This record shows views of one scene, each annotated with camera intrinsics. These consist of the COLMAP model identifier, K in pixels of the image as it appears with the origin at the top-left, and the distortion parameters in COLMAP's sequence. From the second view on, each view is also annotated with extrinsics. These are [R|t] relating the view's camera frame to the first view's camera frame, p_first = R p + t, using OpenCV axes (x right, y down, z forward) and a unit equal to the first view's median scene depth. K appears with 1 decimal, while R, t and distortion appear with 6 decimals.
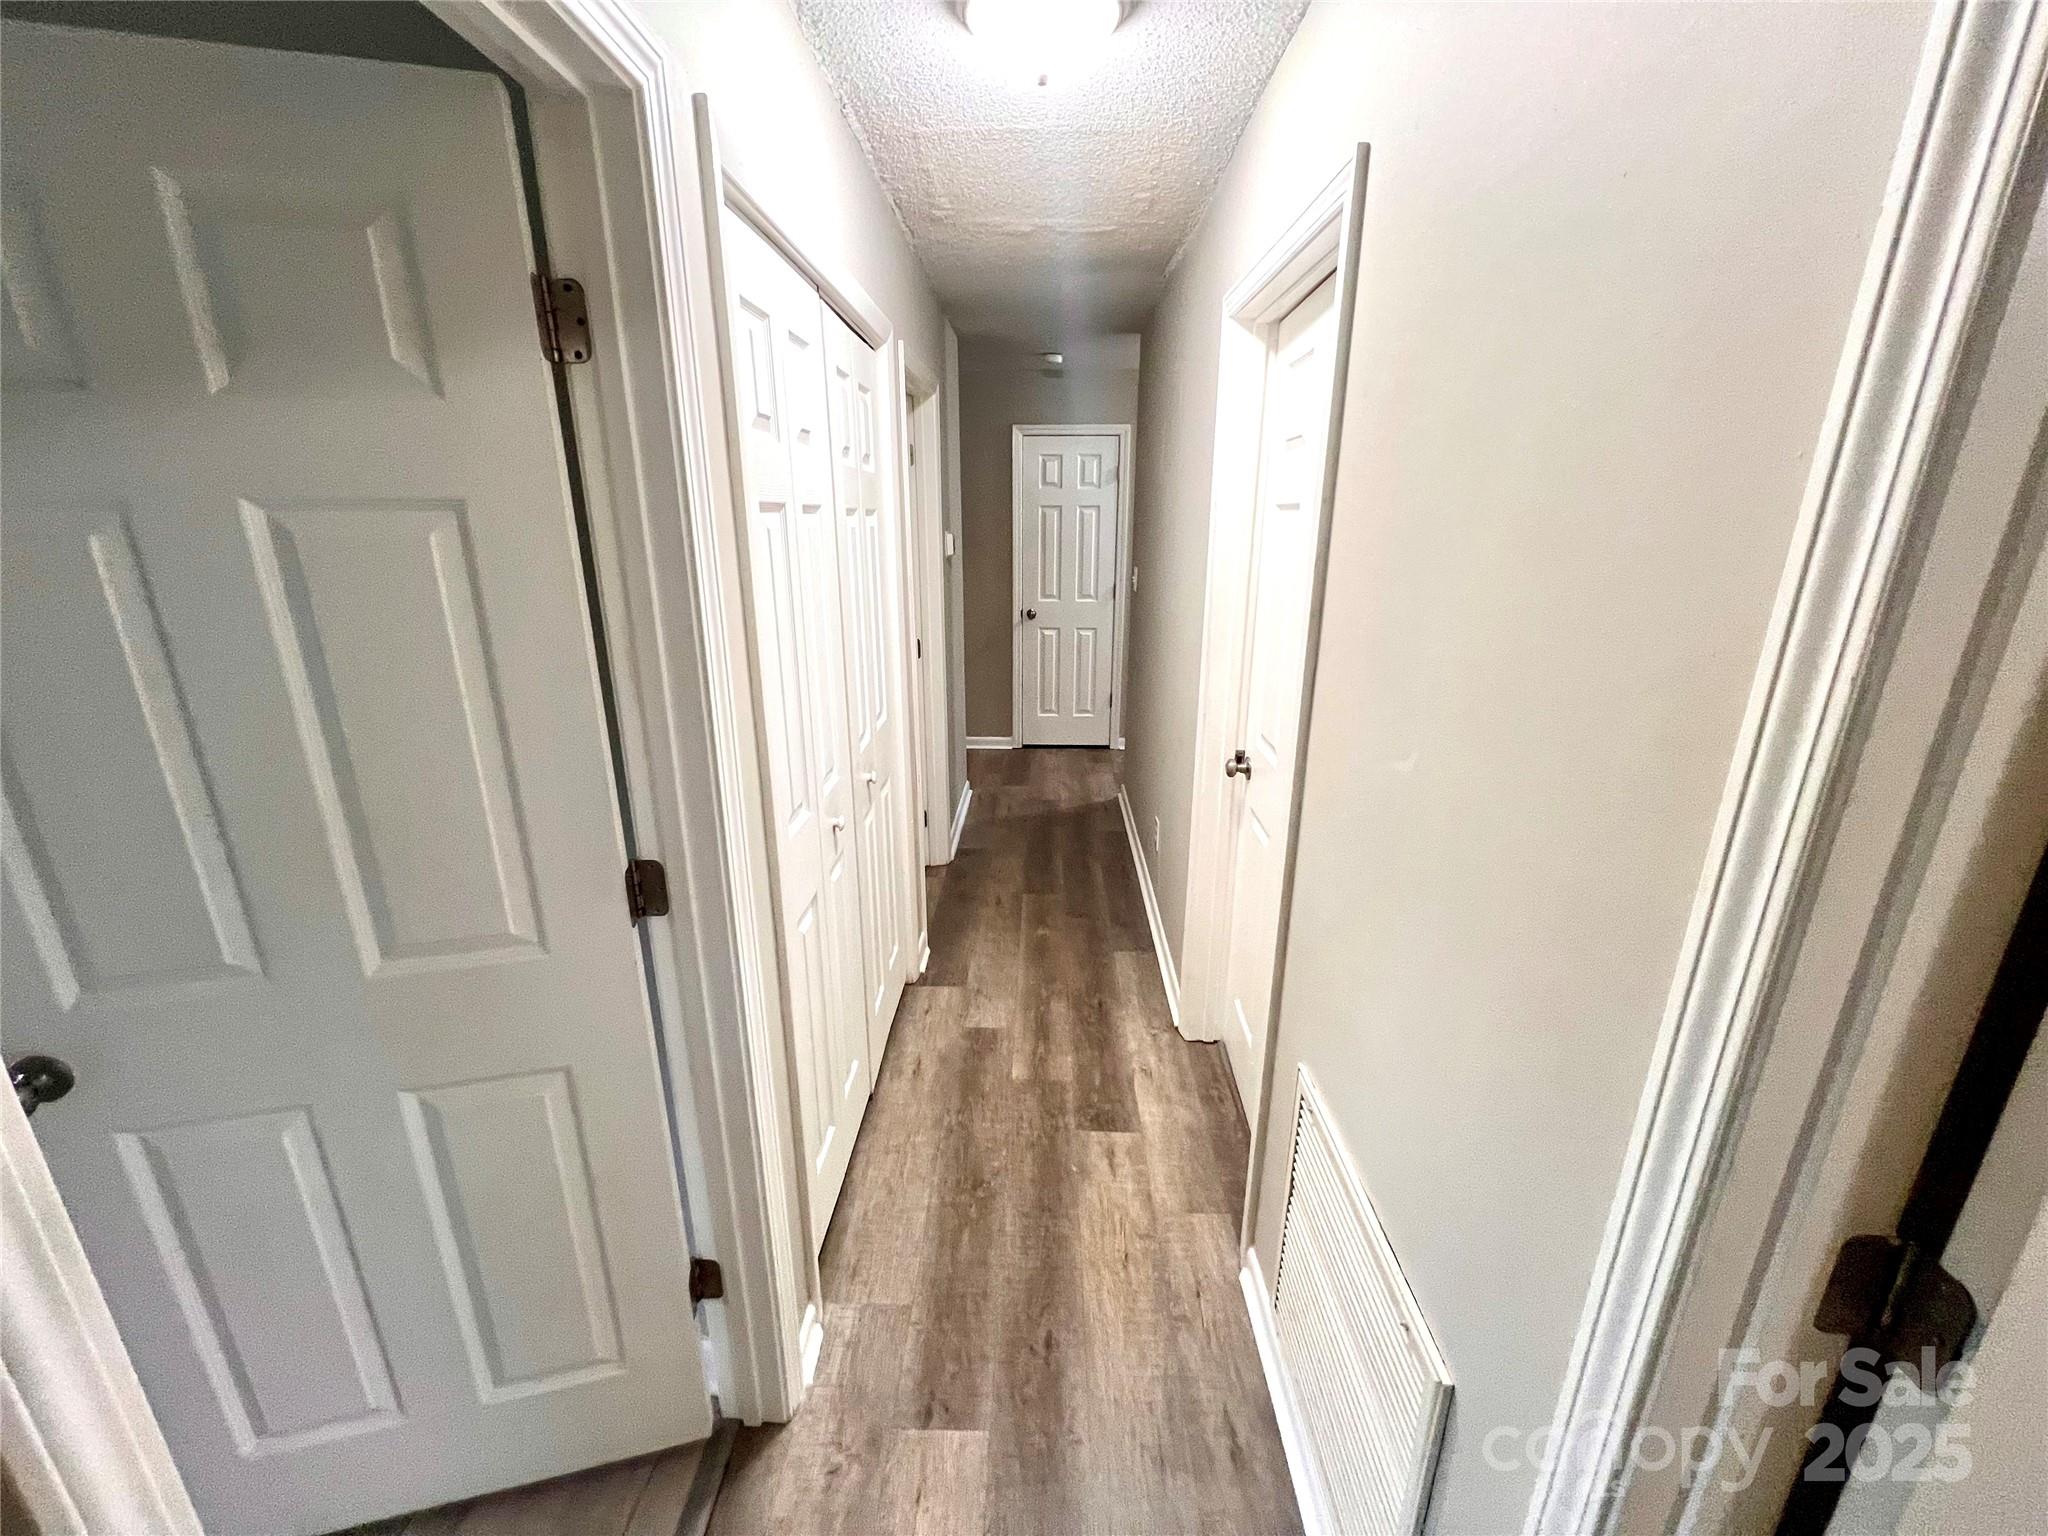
lens RADIAL K [[823.4, 0, 1024.0], [0, 823.4, 768.0], [0, 0, 1]] dist [-0.001156, -0.000096]
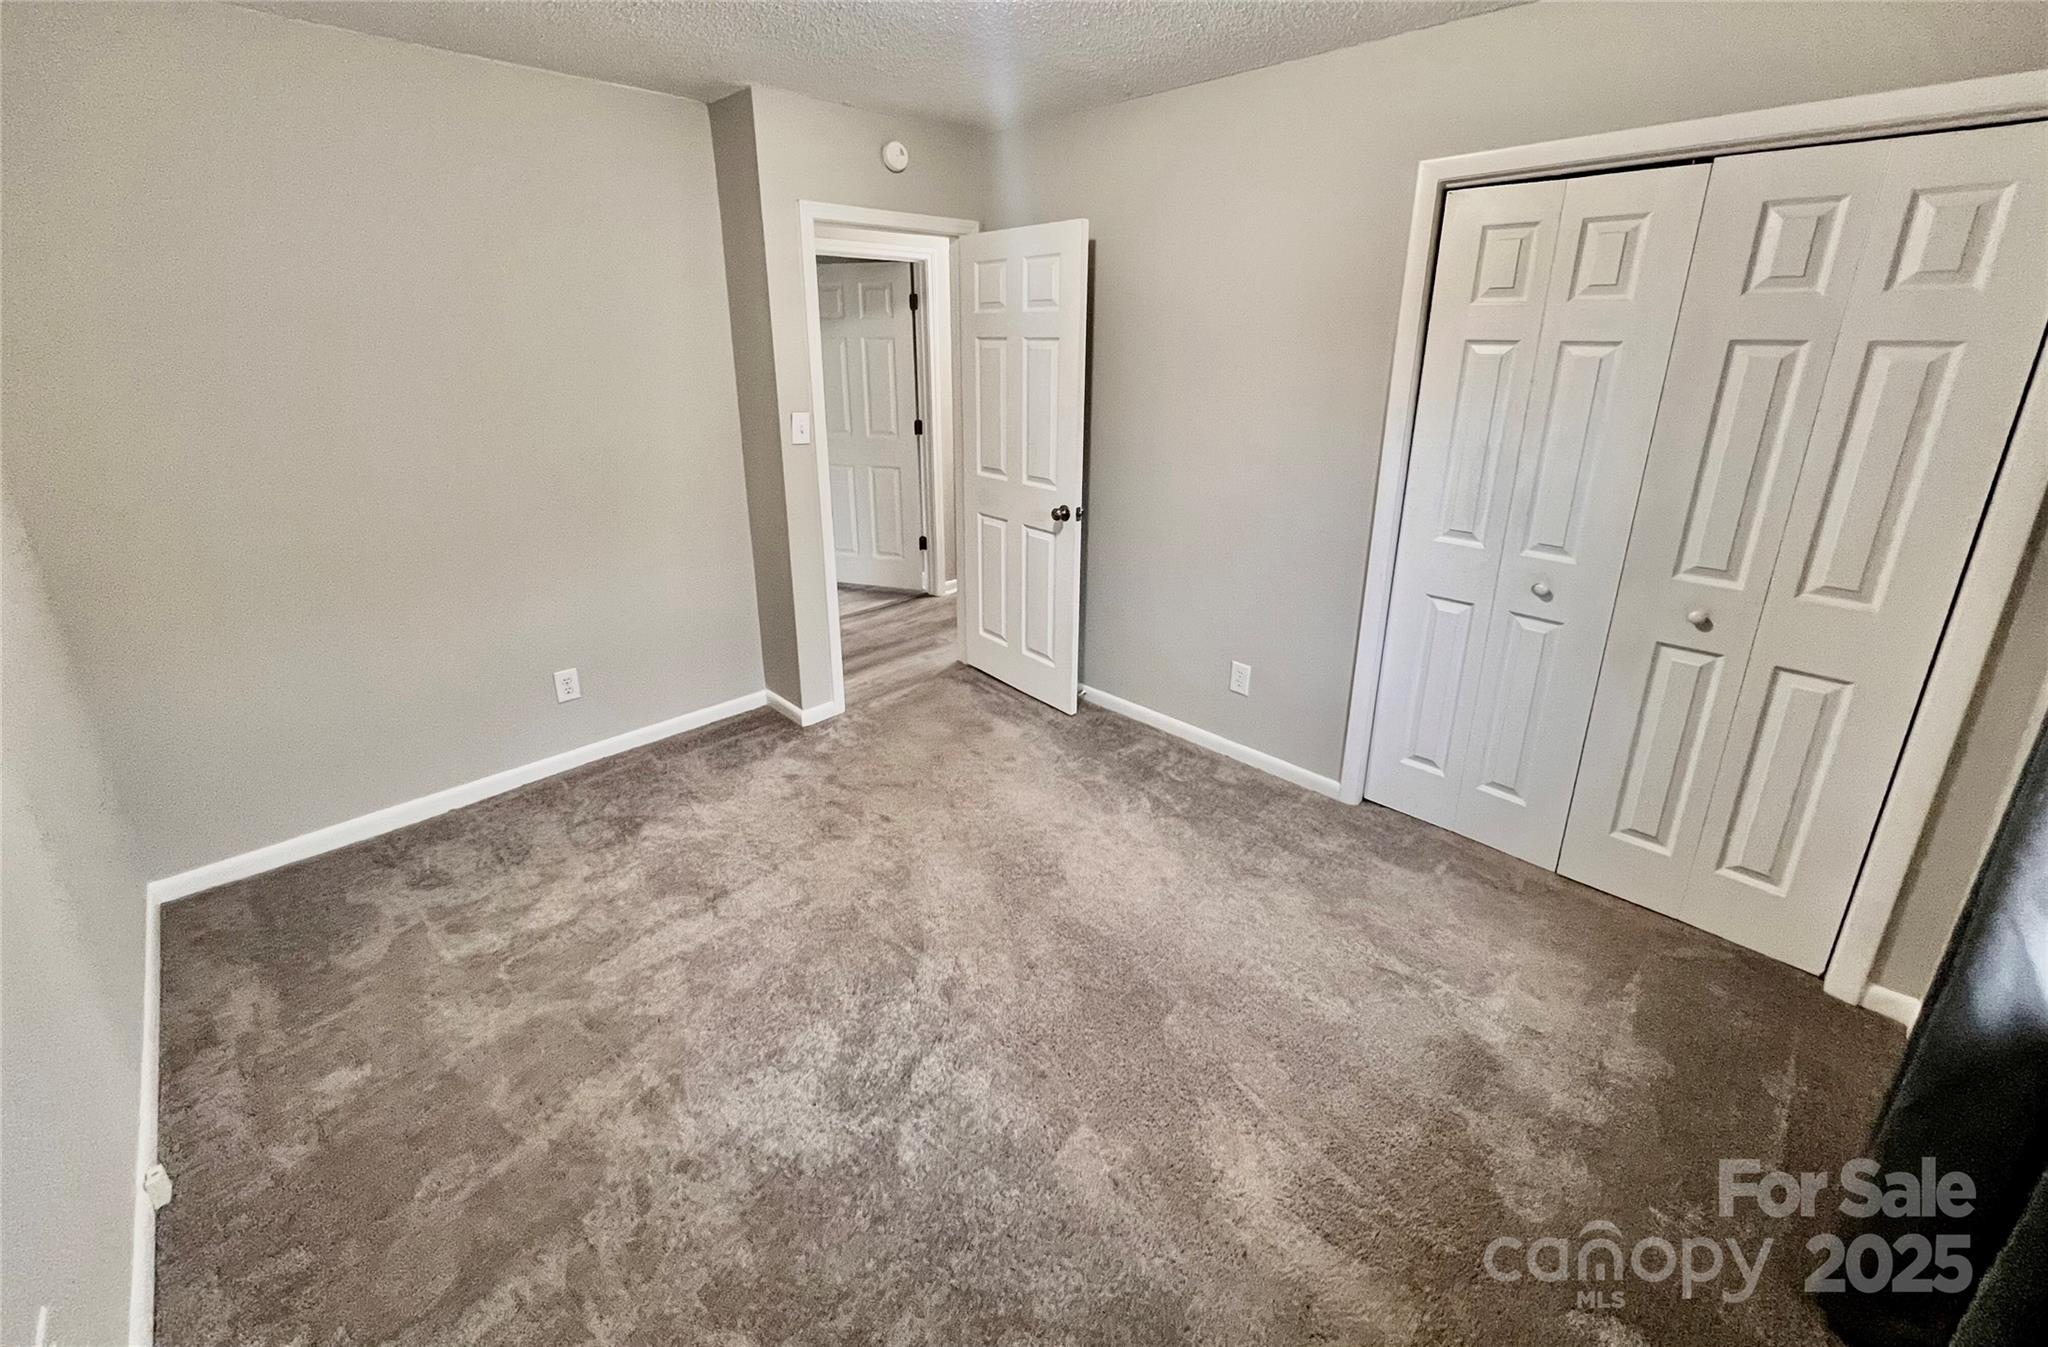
lens RADIAL K [[933.9, 0, 1024.0], [0, 933.9, 673.5], [0, 0, 1]] dist [-0.000057, -0.000001]
pose [[0.847042, 0.179190, -0.500411, 3.403538], [-0.159166, 0.983769, 0.082854, 1.161472], [0.507136, 0.009468, 0.861814, -3.712911]]
